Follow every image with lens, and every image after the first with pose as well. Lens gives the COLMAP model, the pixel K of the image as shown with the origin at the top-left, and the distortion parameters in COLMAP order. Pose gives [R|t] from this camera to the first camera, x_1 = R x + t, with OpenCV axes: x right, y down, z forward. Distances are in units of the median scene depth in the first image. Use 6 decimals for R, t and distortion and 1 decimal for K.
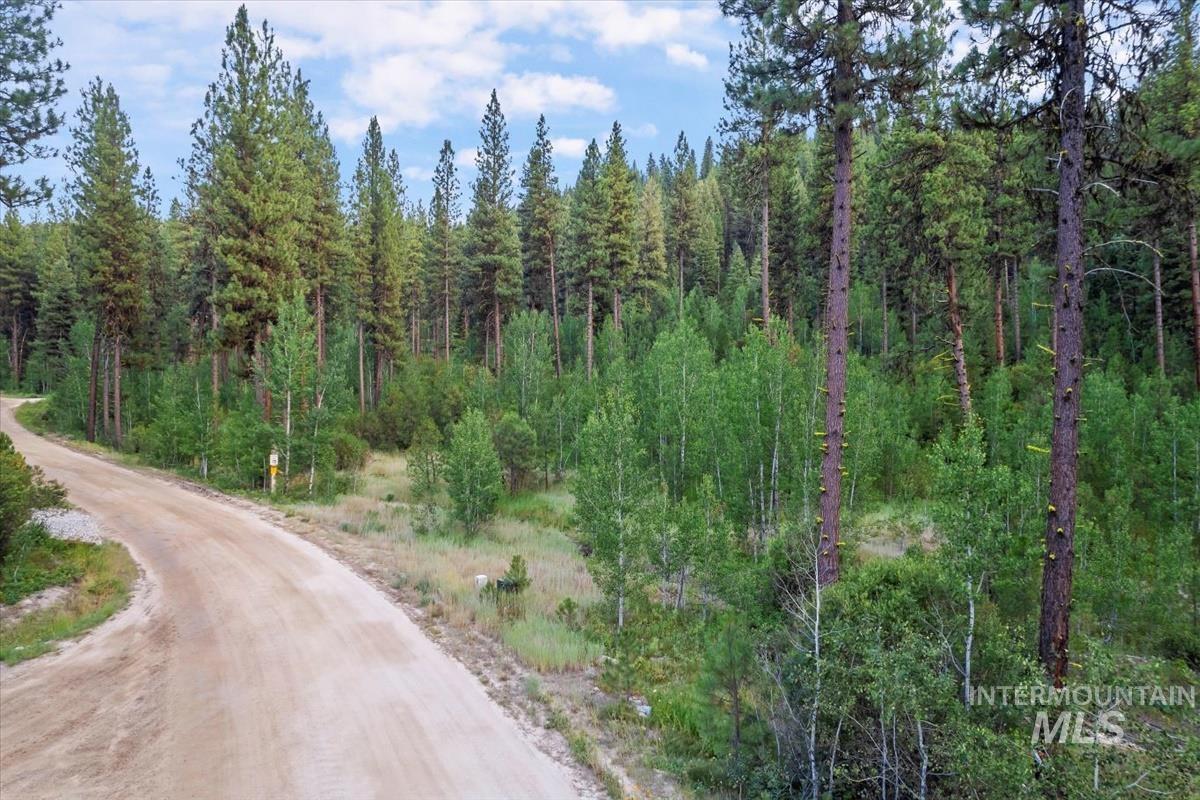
lens RADIAL K [[772.8, 0, 601.2], [0, 772.8, 400.4], [0, 0, 1]] dist [-0.072621, 0.066816]
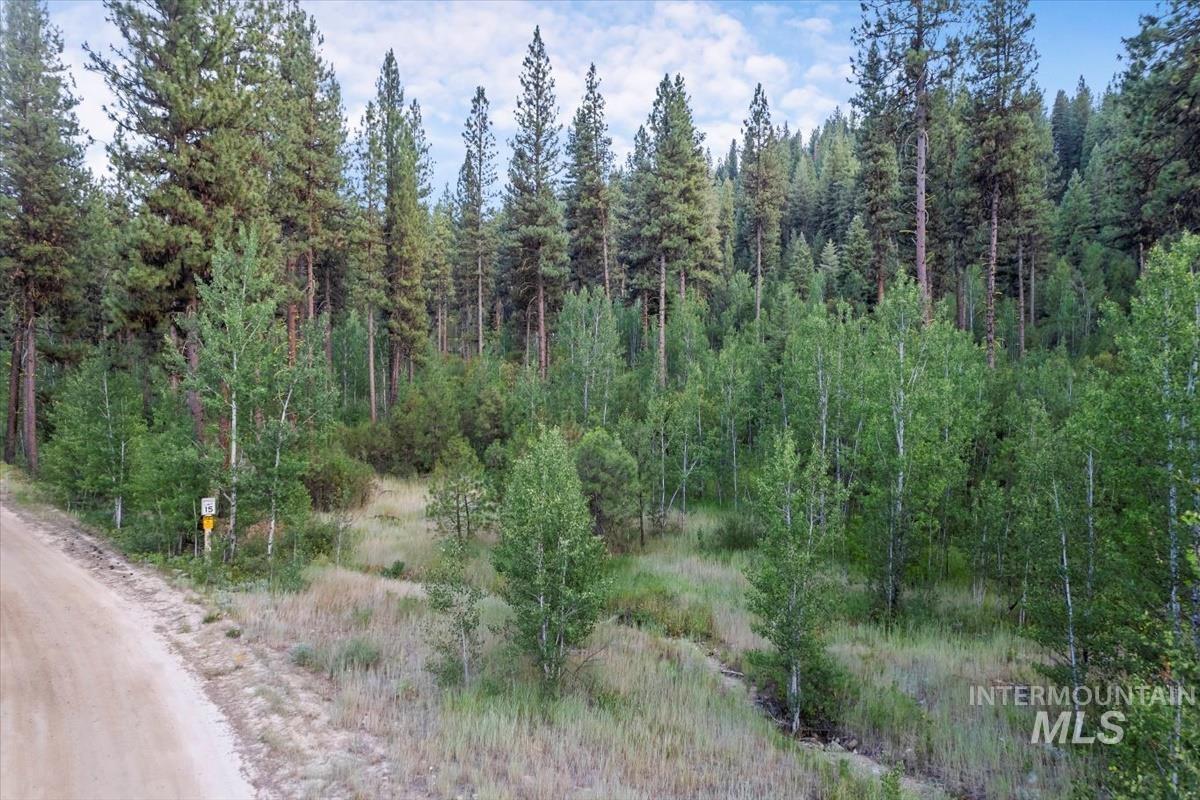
lens RADIAL K [[772.8, 0, 600.2], [0, 772.8, 400.4], [0, 0, 1]] dist [-0.072621, 0.066816]
pose [[0.999394, -0.000383, -0.034807, -0.045546], [0.000194, 0.999985, -0.005431, -0.001586], [0.034809, 0.005421, 0.999379, 0.194064]]
